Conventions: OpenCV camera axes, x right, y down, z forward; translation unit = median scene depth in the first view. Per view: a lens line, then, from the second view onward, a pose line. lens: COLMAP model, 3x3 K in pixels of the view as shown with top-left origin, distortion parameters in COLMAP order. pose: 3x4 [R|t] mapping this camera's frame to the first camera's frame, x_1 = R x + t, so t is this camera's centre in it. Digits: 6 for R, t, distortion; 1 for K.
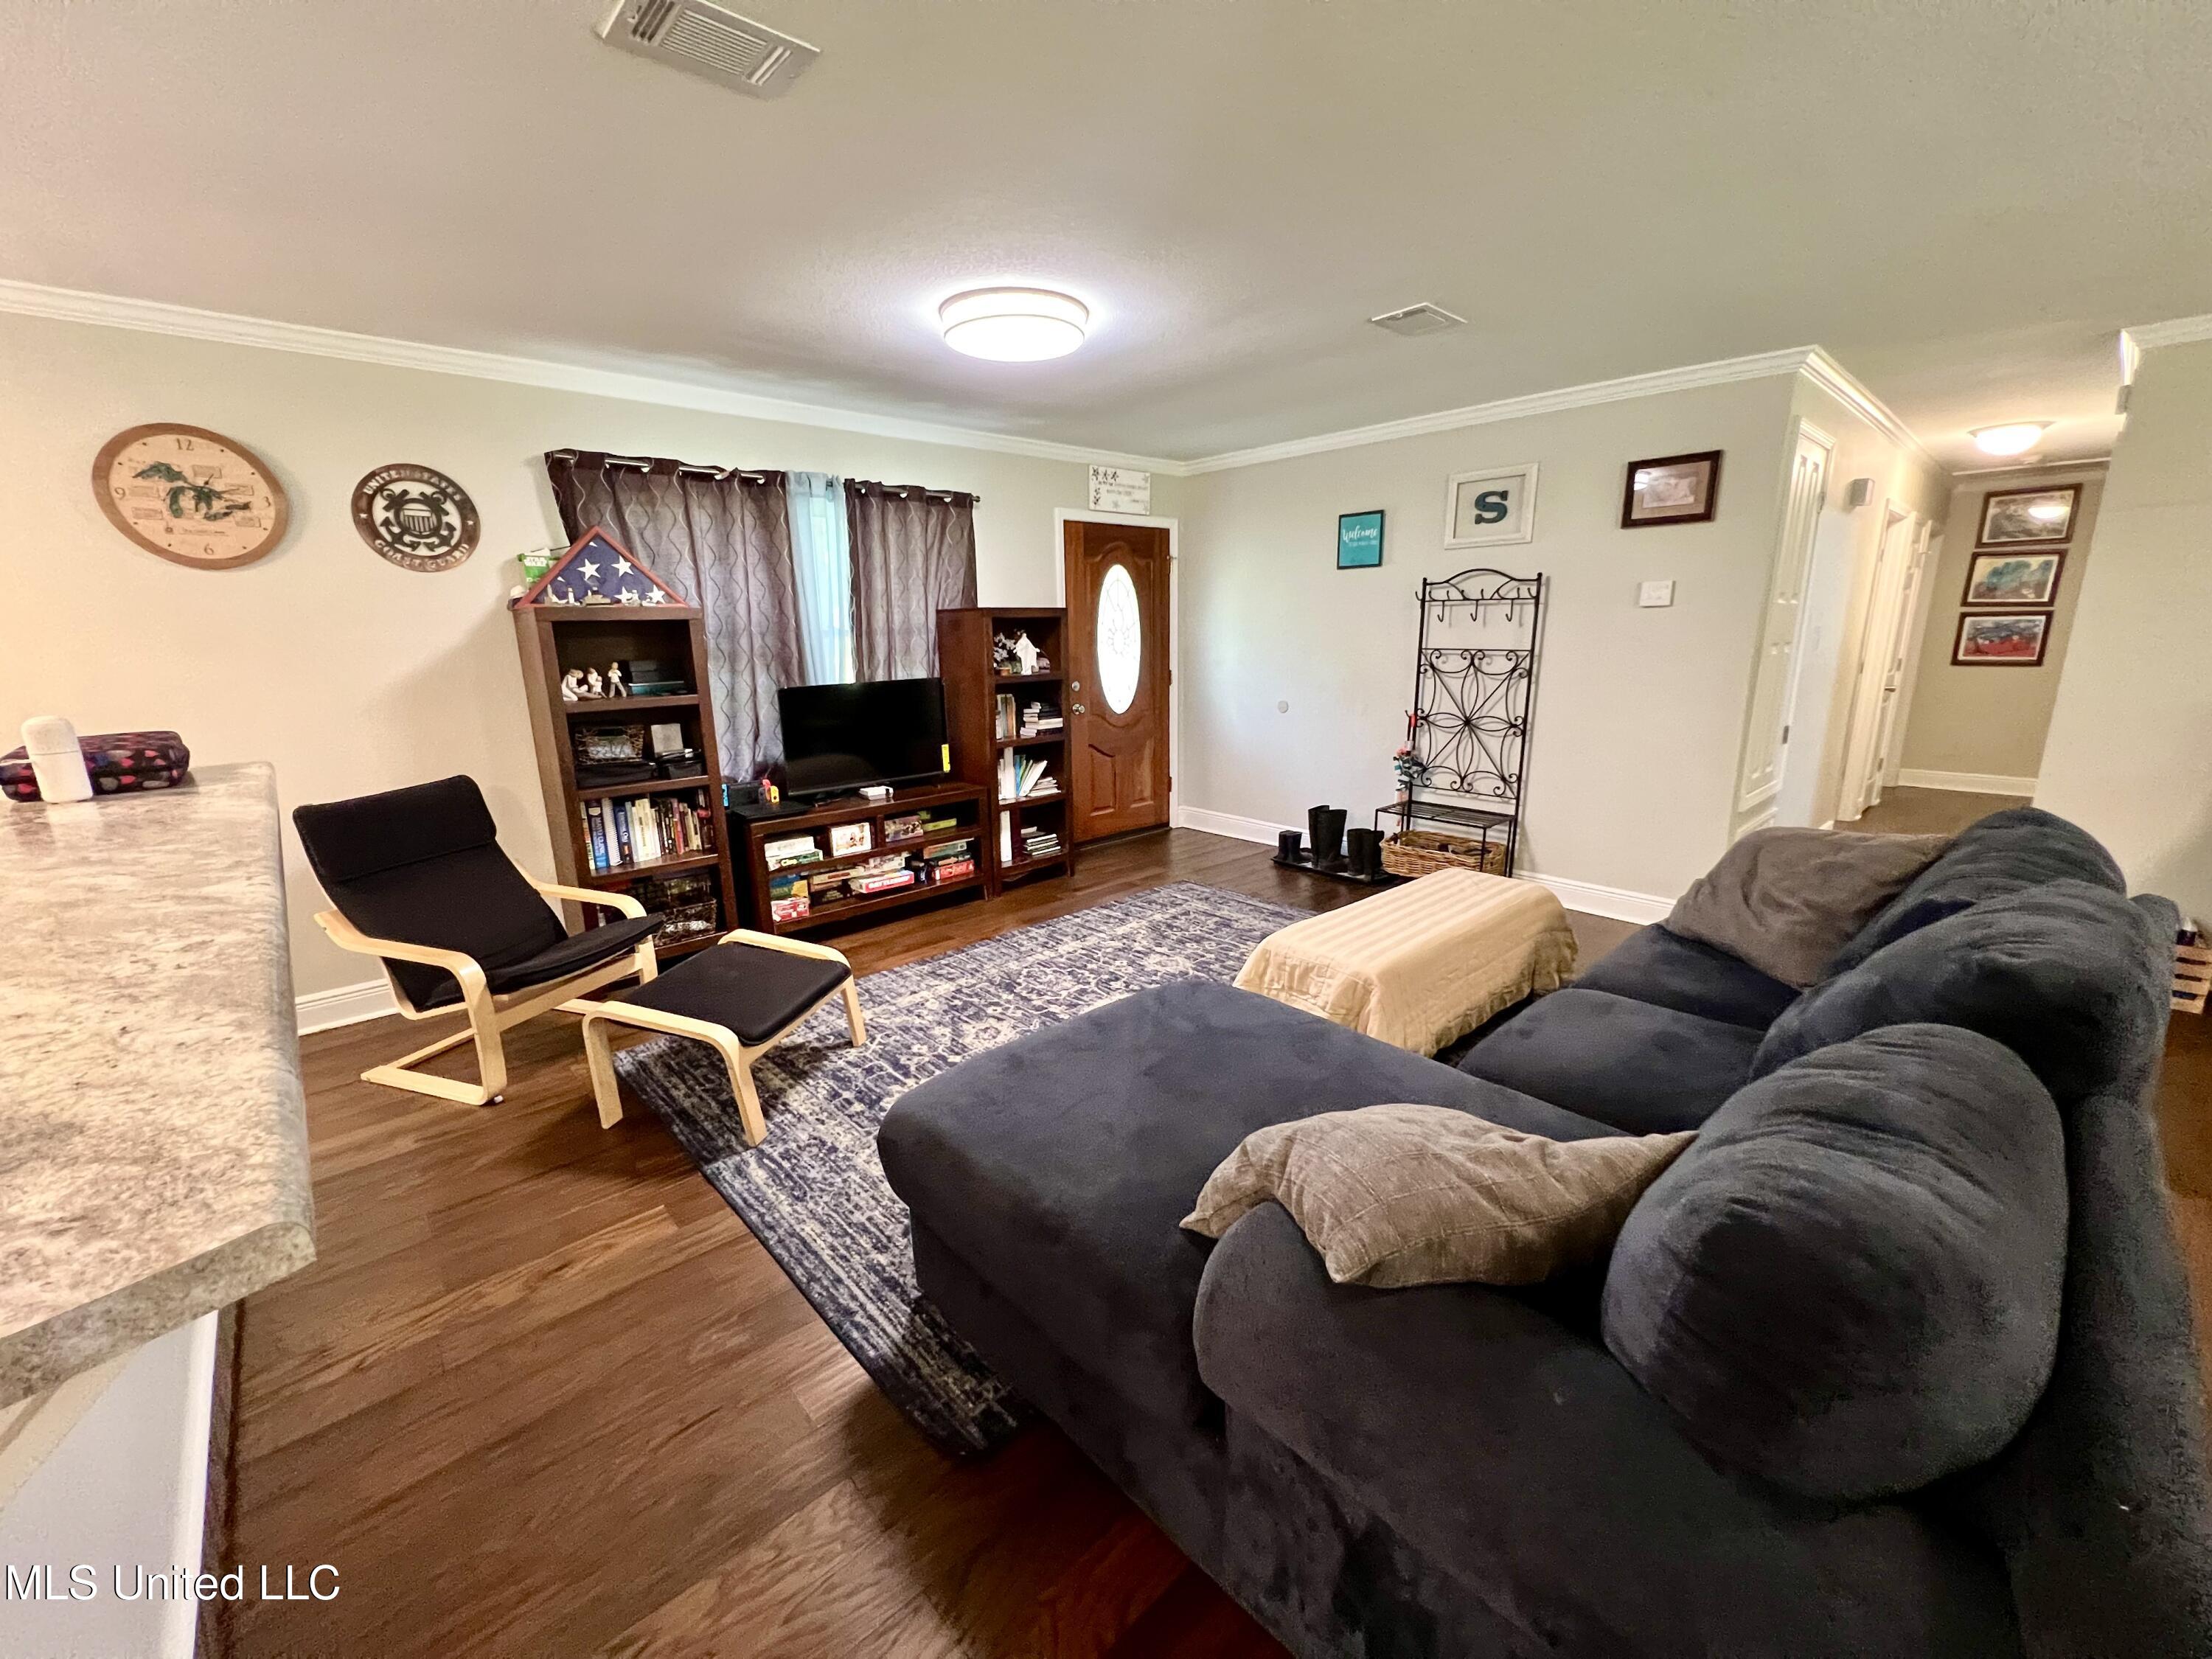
lens RADIAL K [[888.6, 0, 1105.0], [0, 888.6, 831.4], [0, 0, 1]] dist [-0.001205, 0.000729]
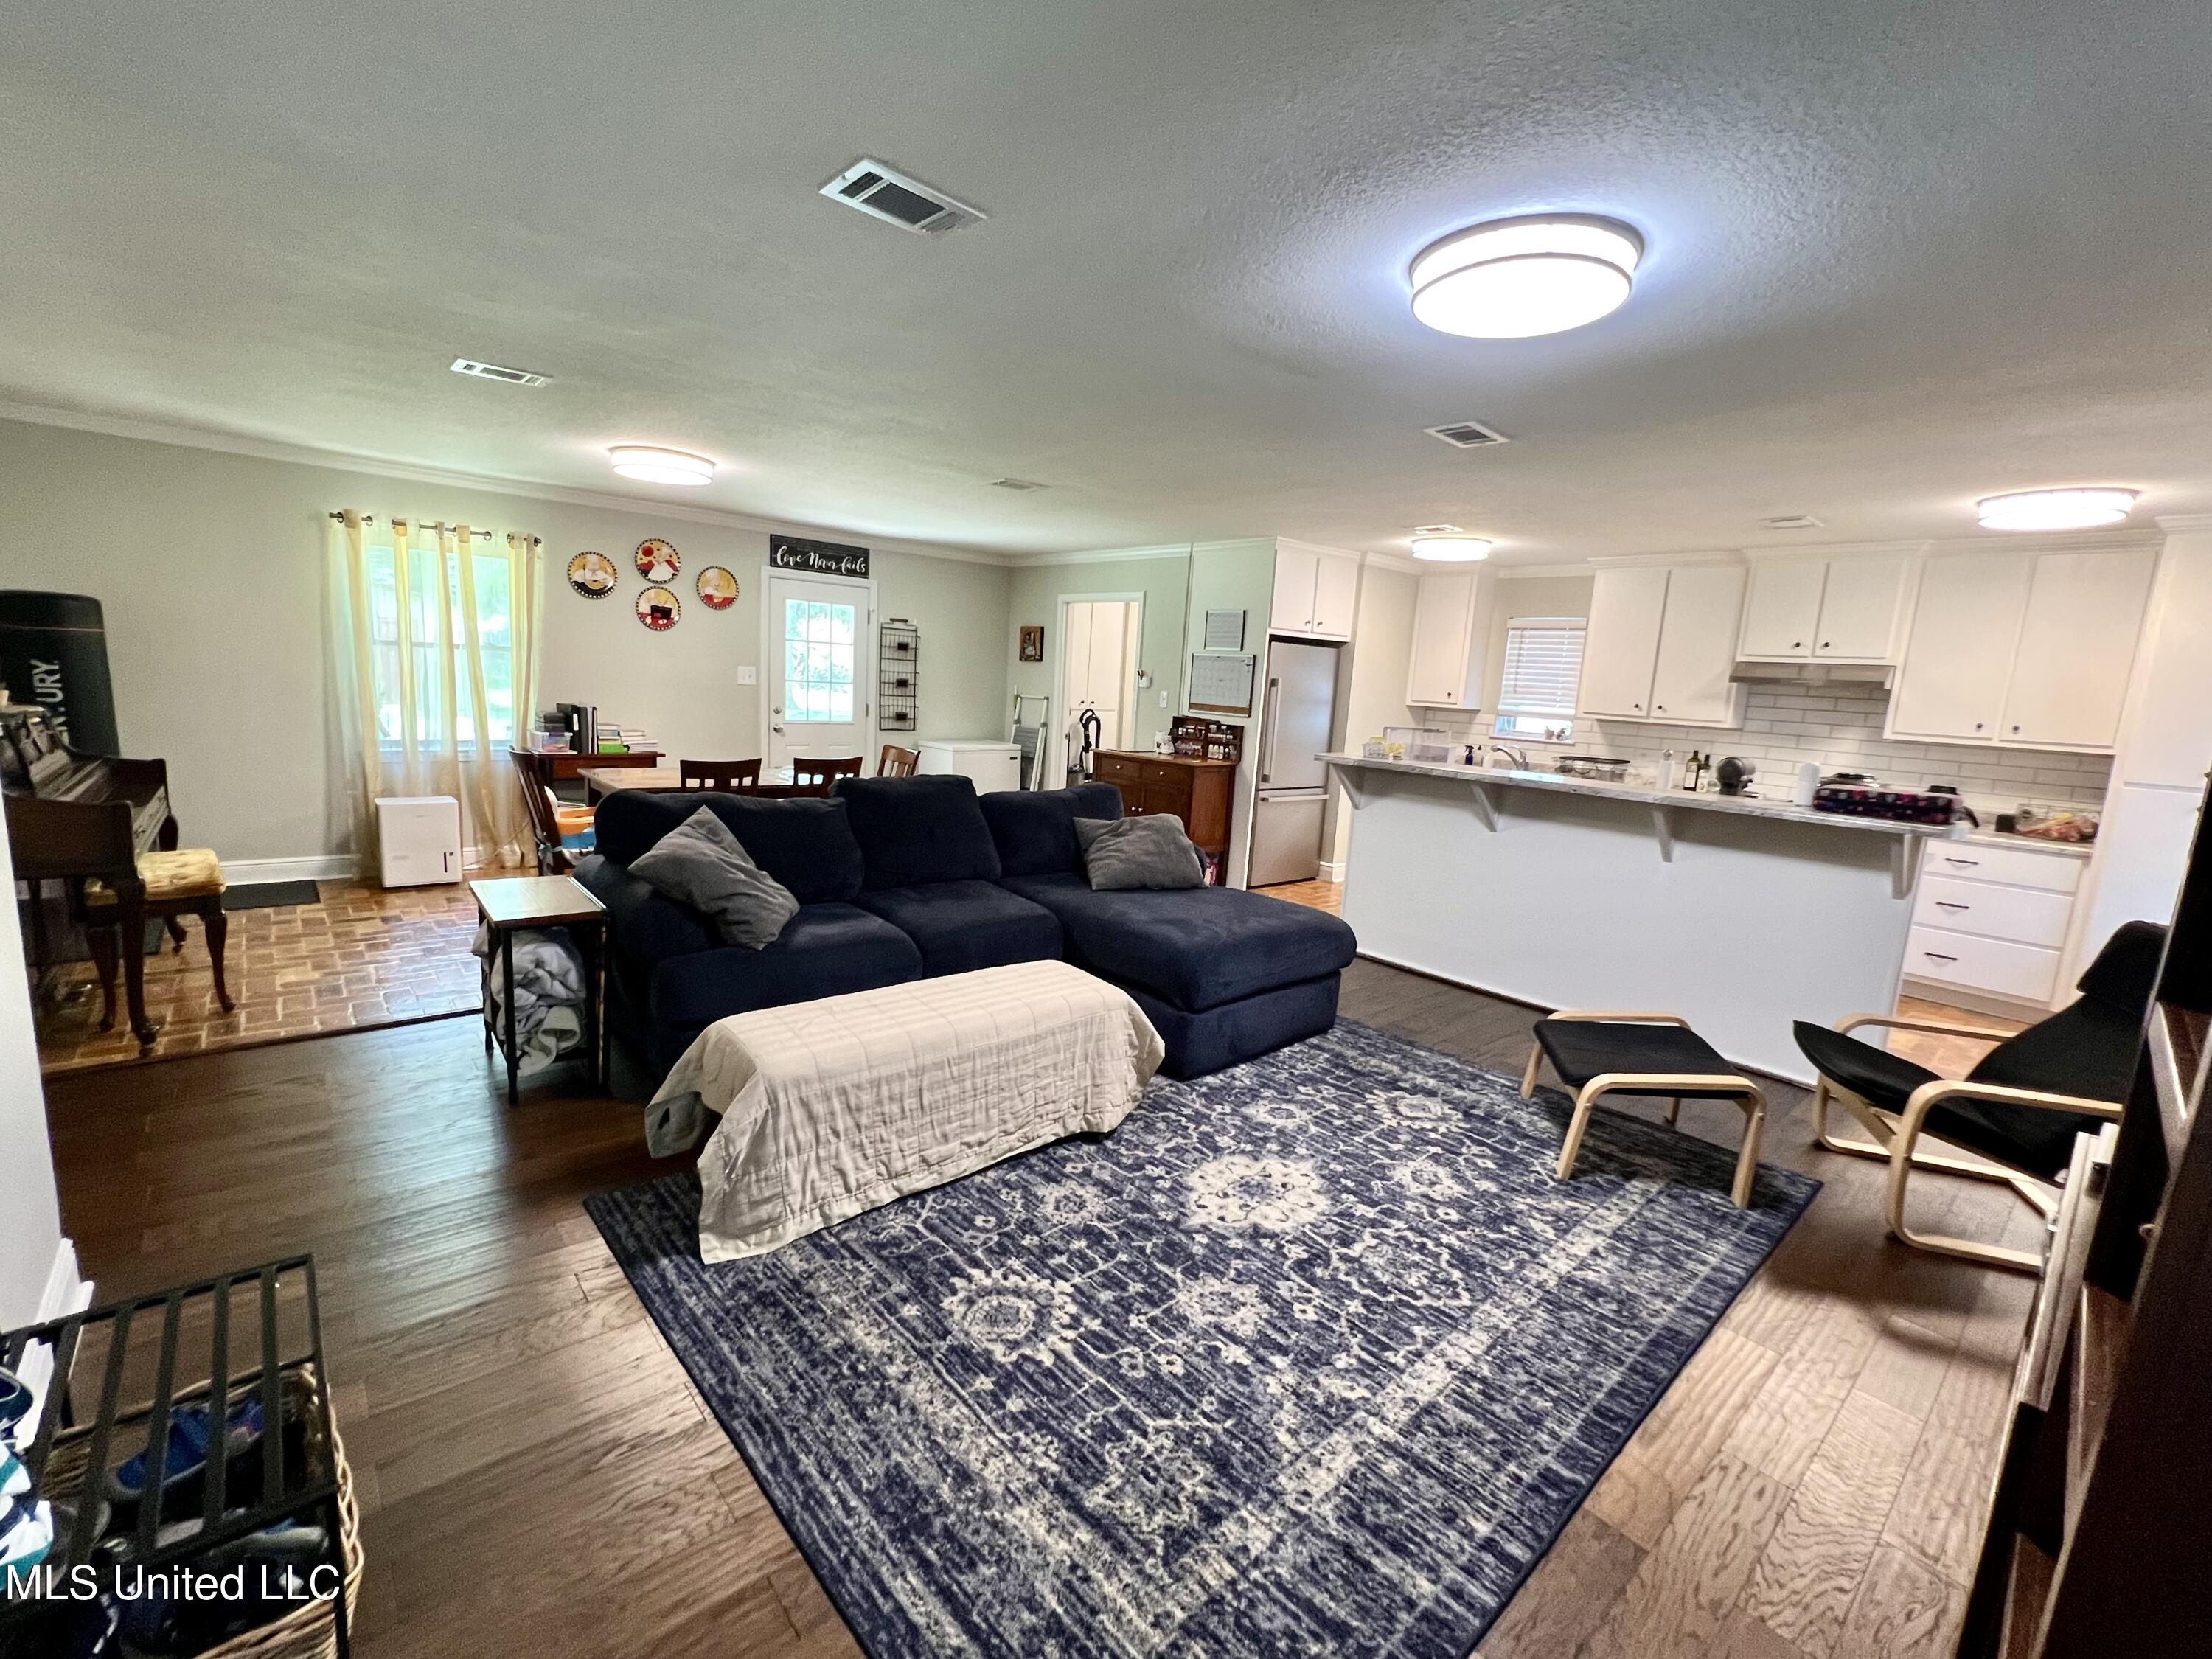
lens RADIAL K [[953.1, 0, 1108.6], [0, 953.1, 831.4], [0, 0, 1]] dist [0.002912, 0.000052]
pose [[-0.998918, -0.044885, 0.012133, 0.155090], [-0.036880, 0.923781, 0.381140, -0.368061], [-0.028316, 0.380281, -0.924438, 1.534255]]
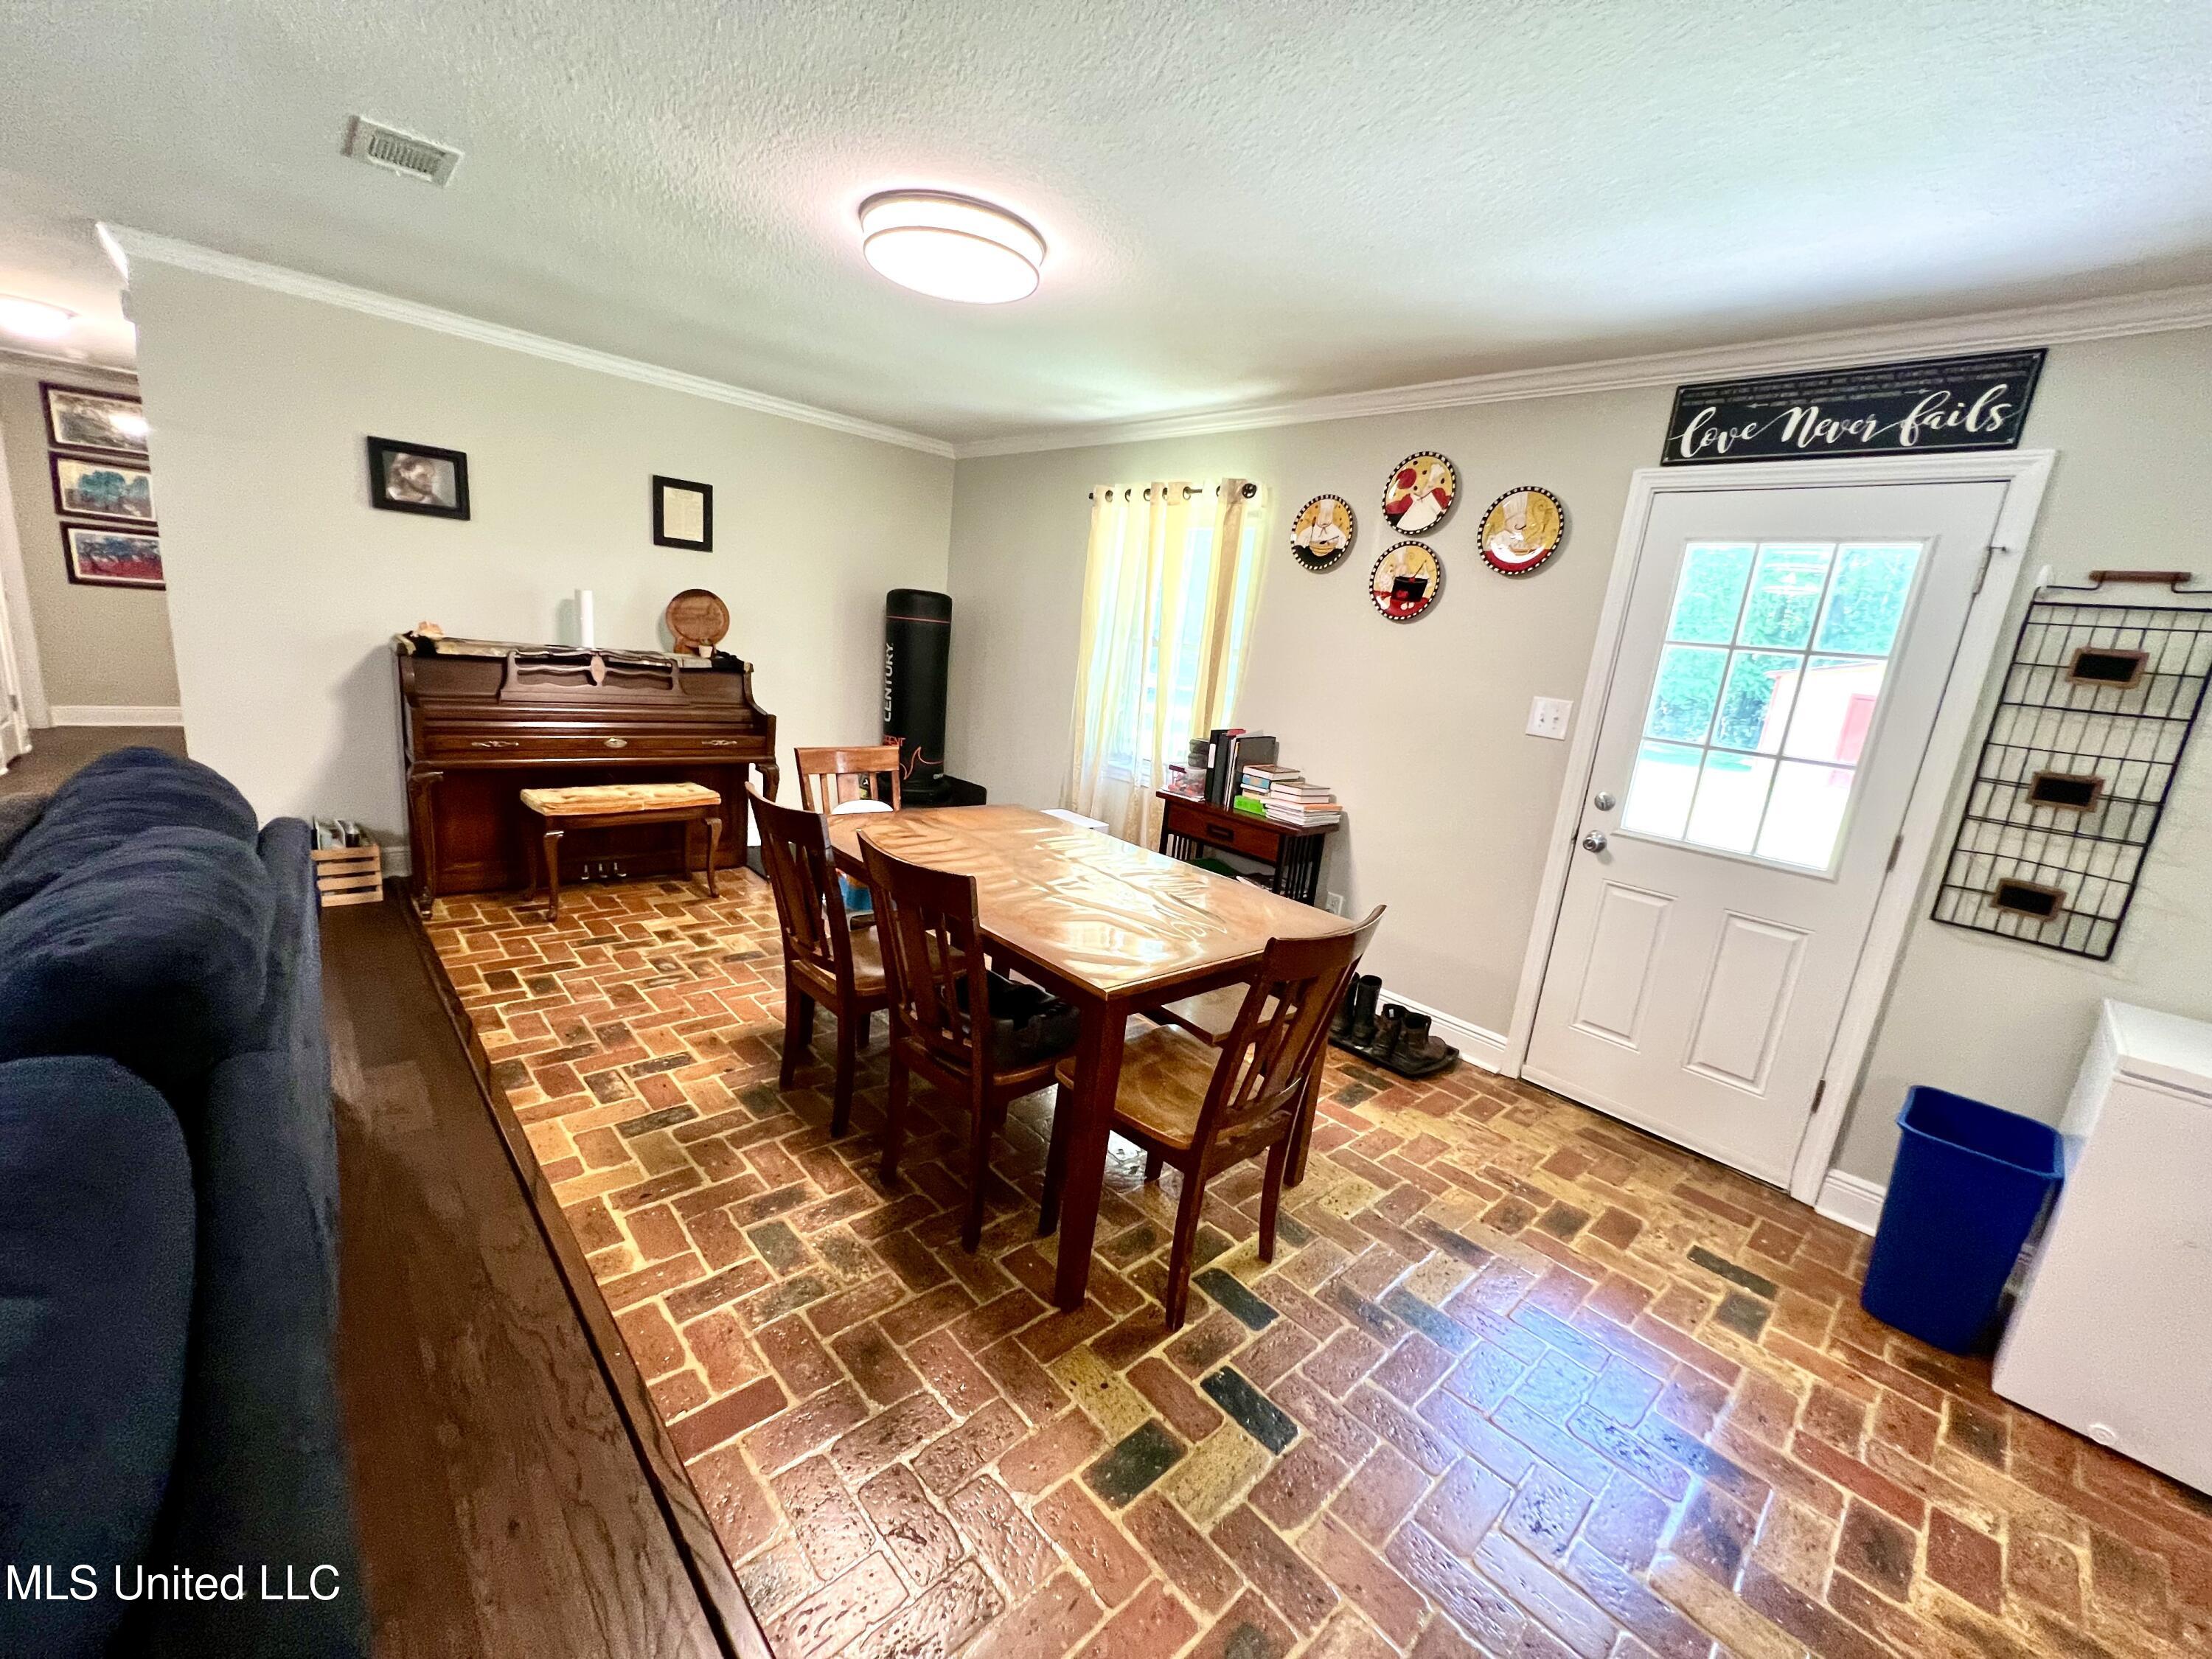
lens RADIAL K [[888.6, 0, 1110.3], [0, 888.6, 832.8], [0, 0, 1]] dist [-0.001205, 0.000729]
pose [[-0.010884, -0.203791, 0.978954, 0.086338], [0.124296, 0.971143, 0.203547, -0.001764], [-0.992185, 0.123896, 0.014761, 0.015691]]
